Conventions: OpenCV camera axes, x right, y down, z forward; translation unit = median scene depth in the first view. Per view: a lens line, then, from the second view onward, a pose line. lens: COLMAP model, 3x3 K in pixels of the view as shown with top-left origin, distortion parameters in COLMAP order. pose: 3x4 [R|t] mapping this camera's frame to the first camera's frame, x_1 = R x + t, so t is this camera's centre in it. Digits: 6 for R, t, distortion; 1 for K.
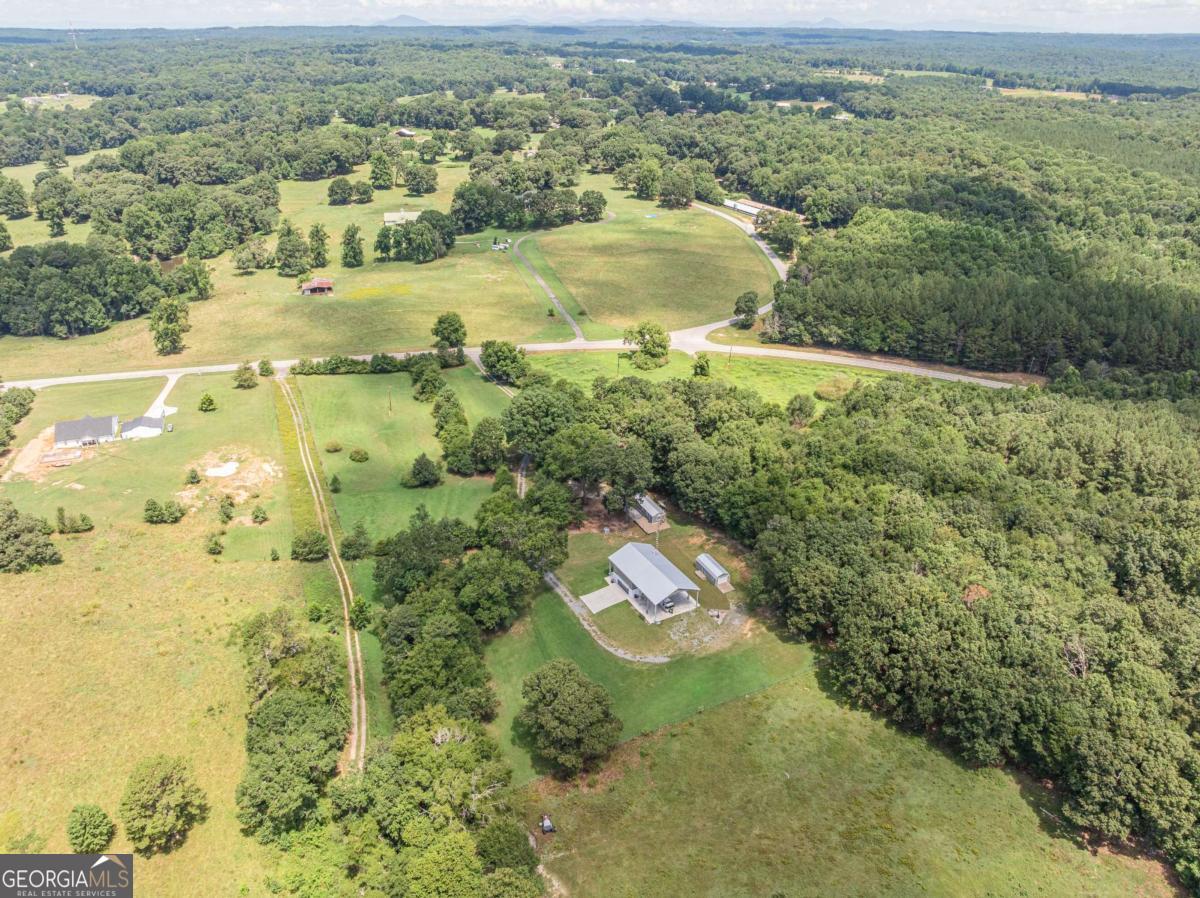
lens RADIAL K [[848.3, 0, 597.5], [0, 848.3, 452.3], [0, 0, 1]] dist [-0.053089, 0.020303]
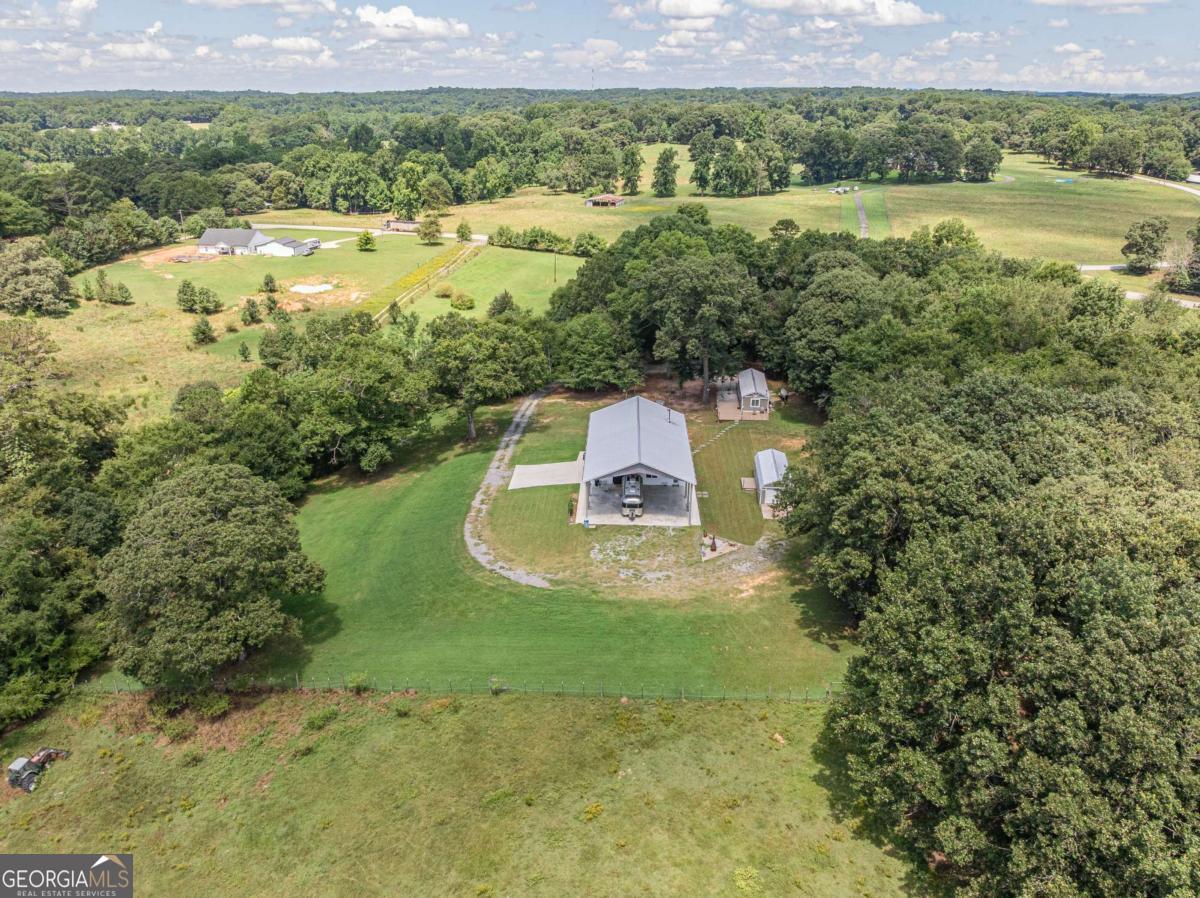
lens RADIAL K [[848.3, 0, 597.8], [0, 848.3, 449.1], [0, 0, 1]] dist [-0.053089, 0.020303]
pose [[0.857979, 0.196921, -0.474441, 0.159415], [-0.234245, 0.971968, -0.020185, 0.090272], [0.457166, 0.128454, 0.880056, 0.306740]]
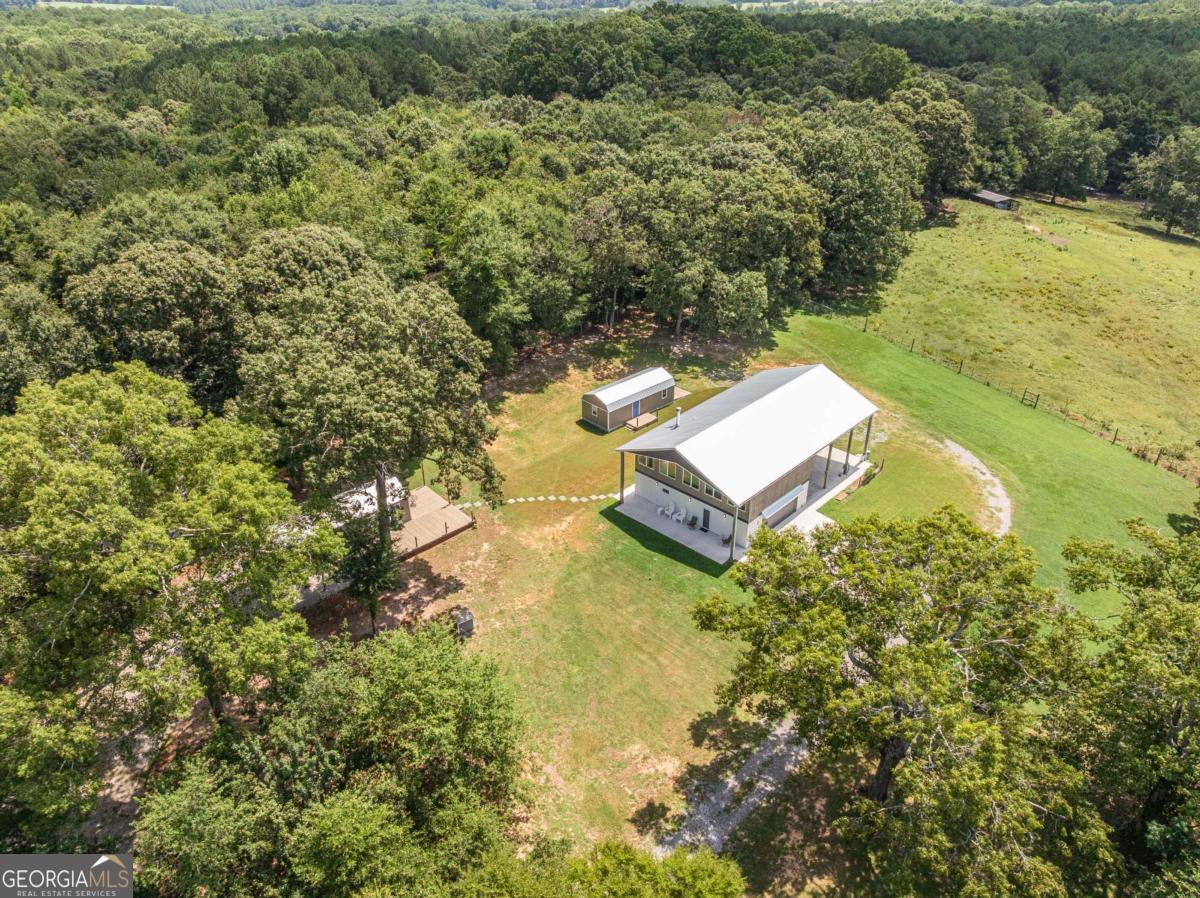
lens RADIAL K [[848.3, 0, 603.5], [0, 848.3, 450.8], [0, 0, 1]] dist [-0.053089, 0.020303]
pose [[-0.306836, -0.469812, 0.827725, -0.122129], [0.434839, 0.704403, 0.561009, -0.045310], [-0.846621, 0.532065, -0.011844, 0.597180]]
